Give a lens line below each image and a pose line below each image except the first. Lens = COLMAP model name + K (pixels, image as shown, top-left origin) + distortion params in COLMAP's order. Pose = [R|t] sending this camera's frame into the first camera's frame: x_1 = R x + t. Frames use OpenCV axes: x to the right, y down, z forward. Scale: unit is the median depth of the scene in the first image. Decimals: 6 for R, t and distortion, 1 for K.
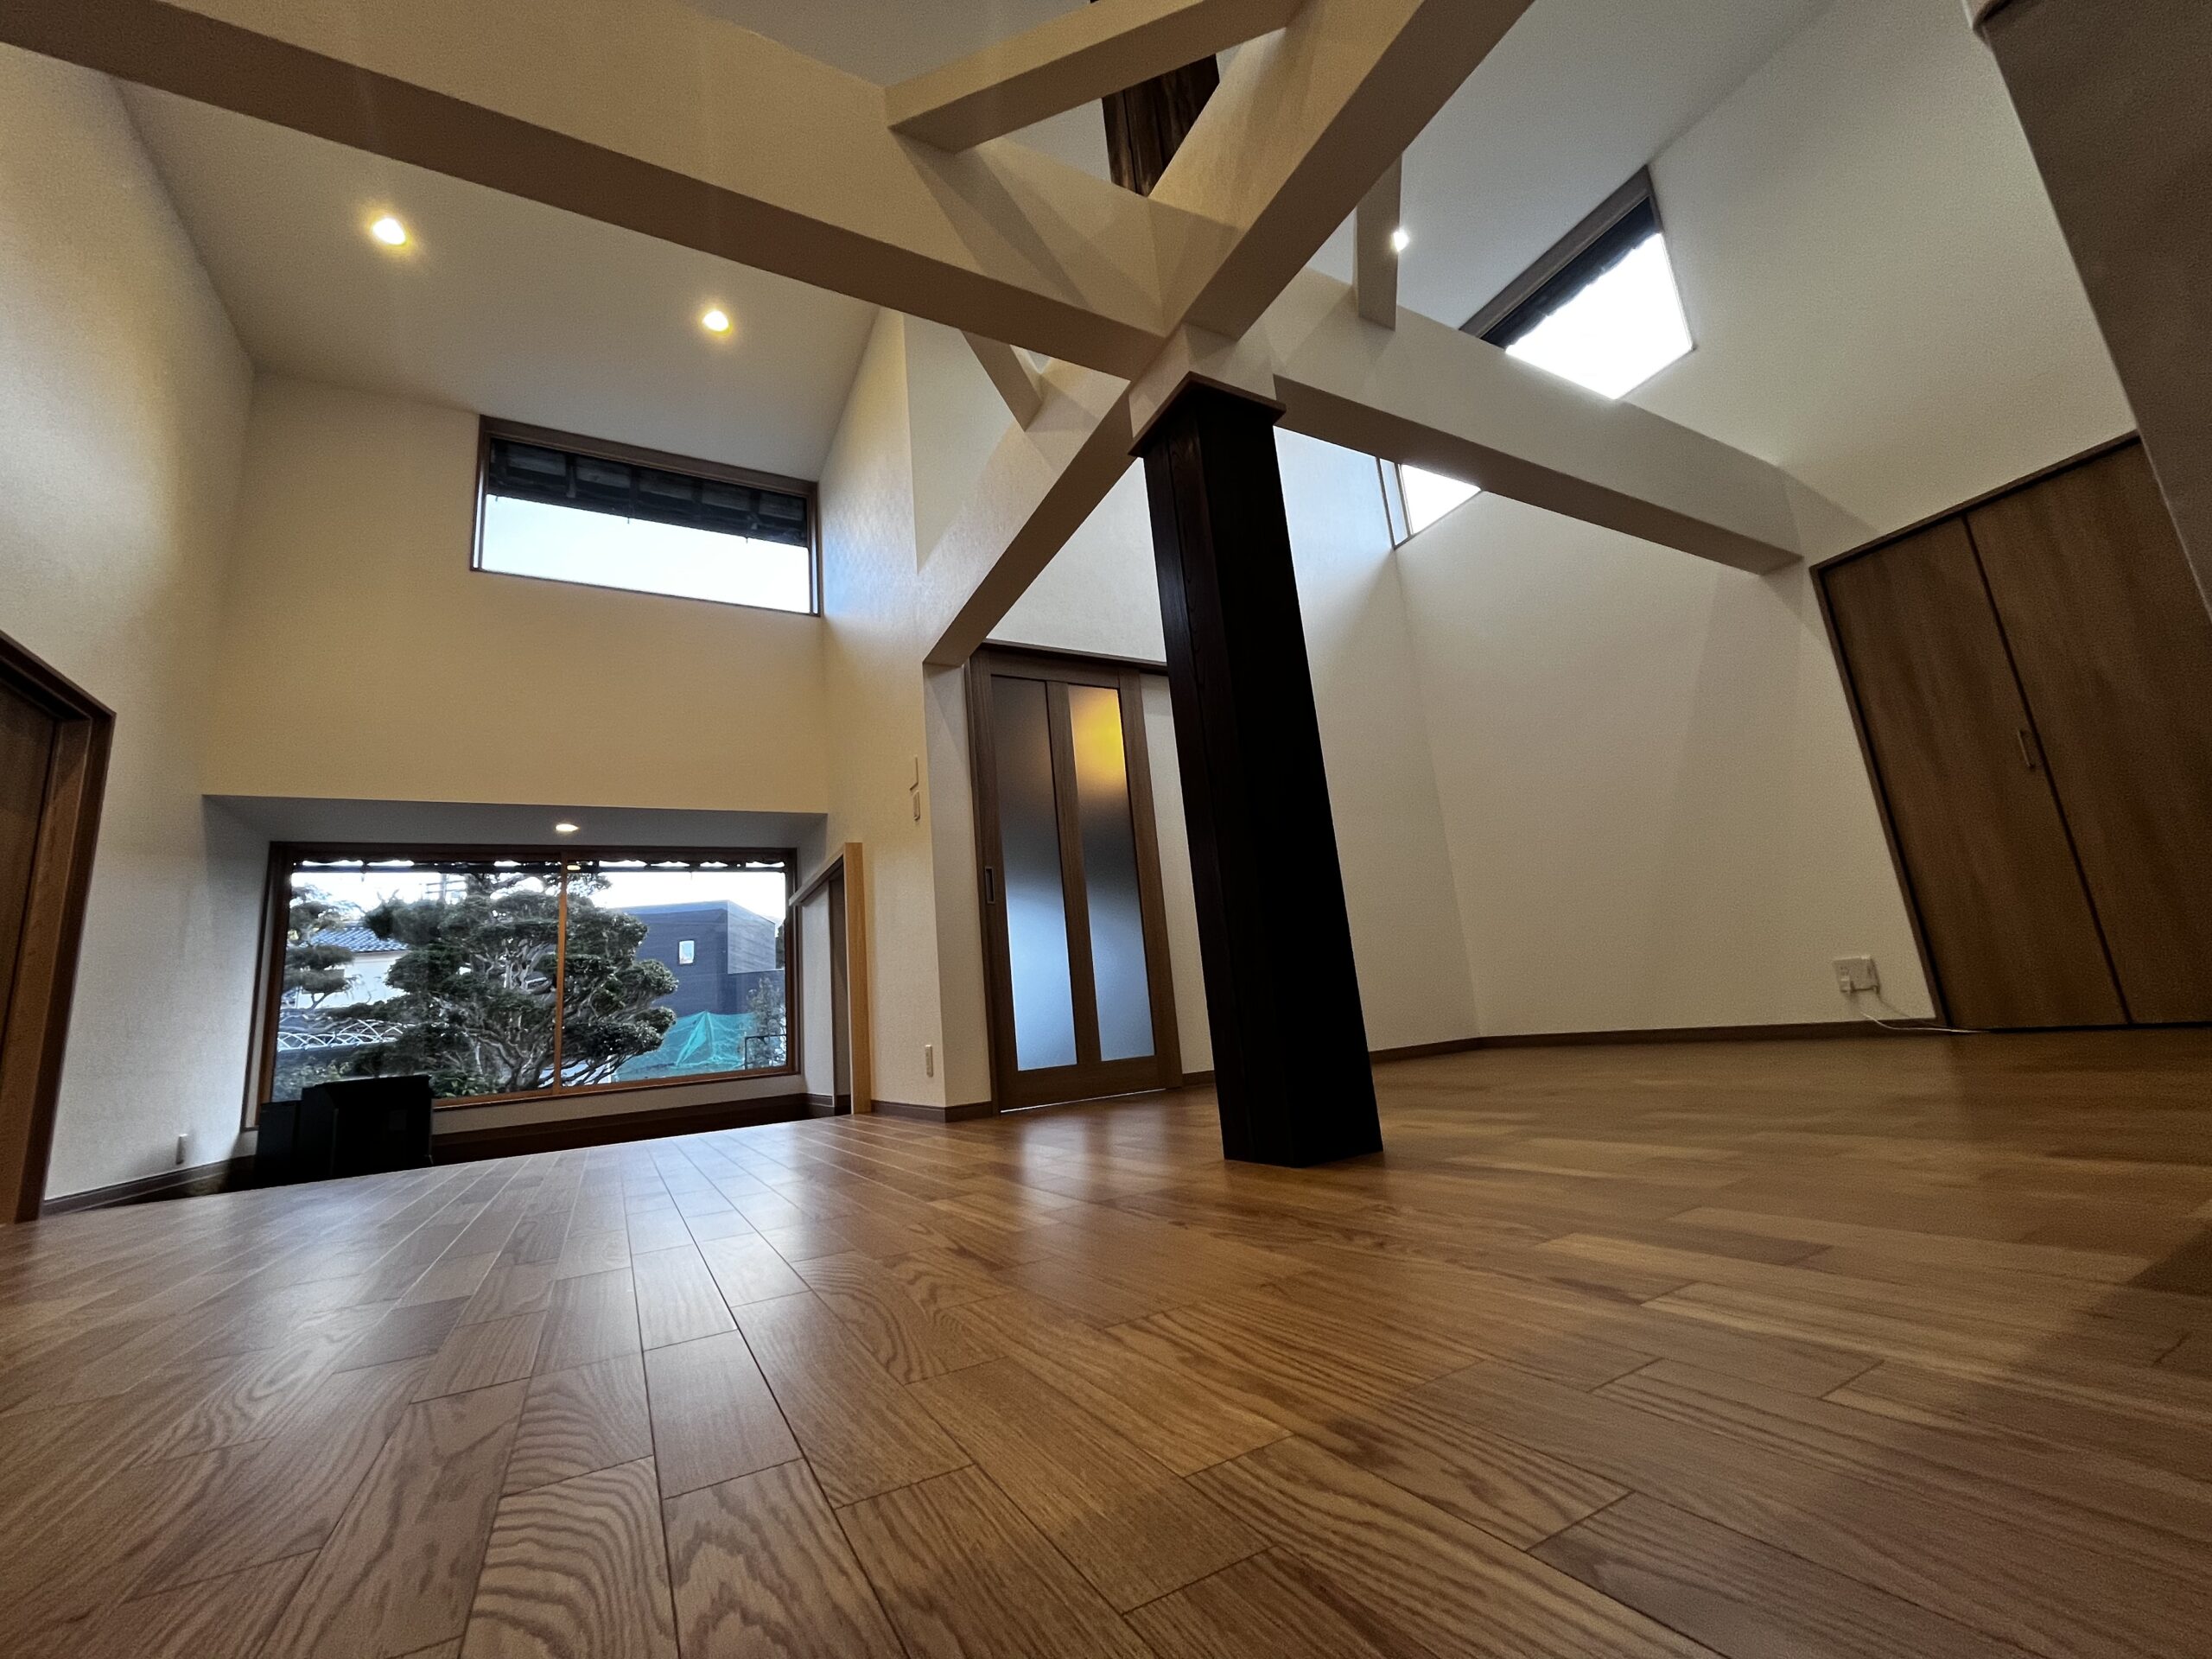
lens RADIAL K [[901.1, 0, 1106.0], [0, 901.1, 829.5], [0, 0, 1]] dist [-0.005412, -0.000182]
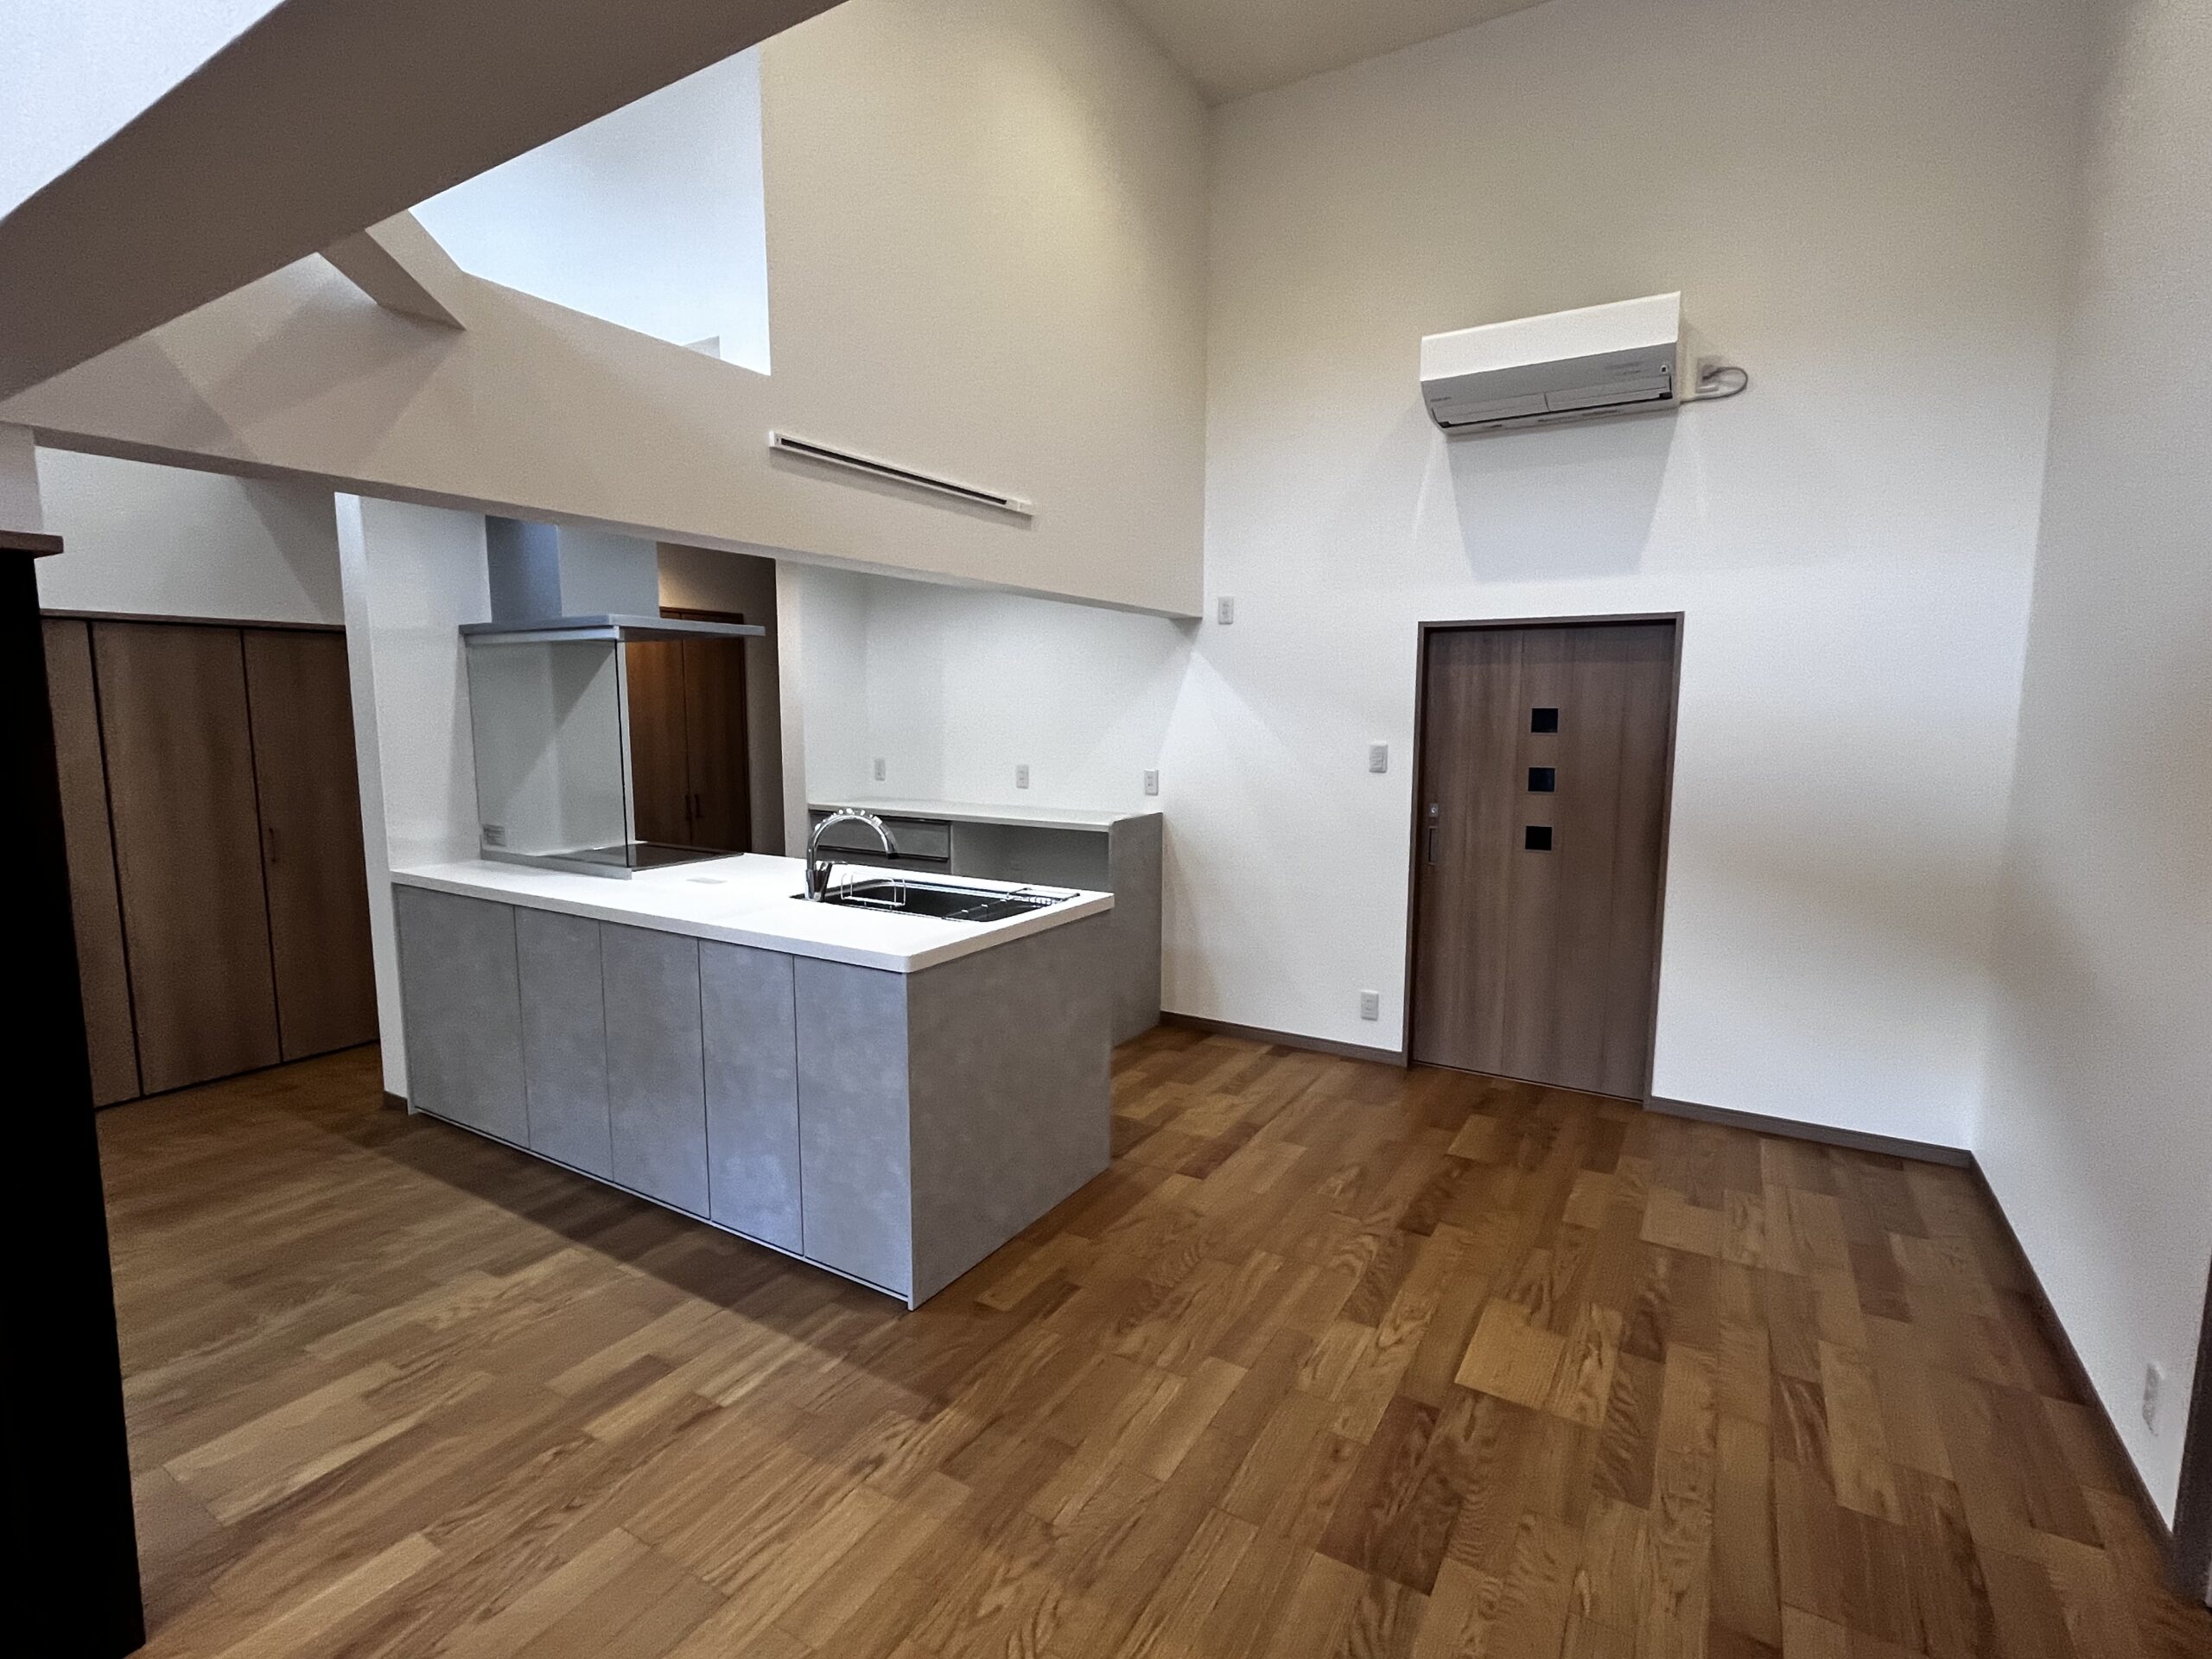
lens RADIAL K [[1037.0, 0, 1106.0], [0, 1037.0, 829.5], [0, 0, 1]] dist [0.001486, -0.000219]
pose [[-0.504799, -0.010388, 0.863174, -2.804909], [-0.140861, 0.987517, -0.070493, -1.134994], [-0.851666, -0.157173, -0.499961, 2.226722]]
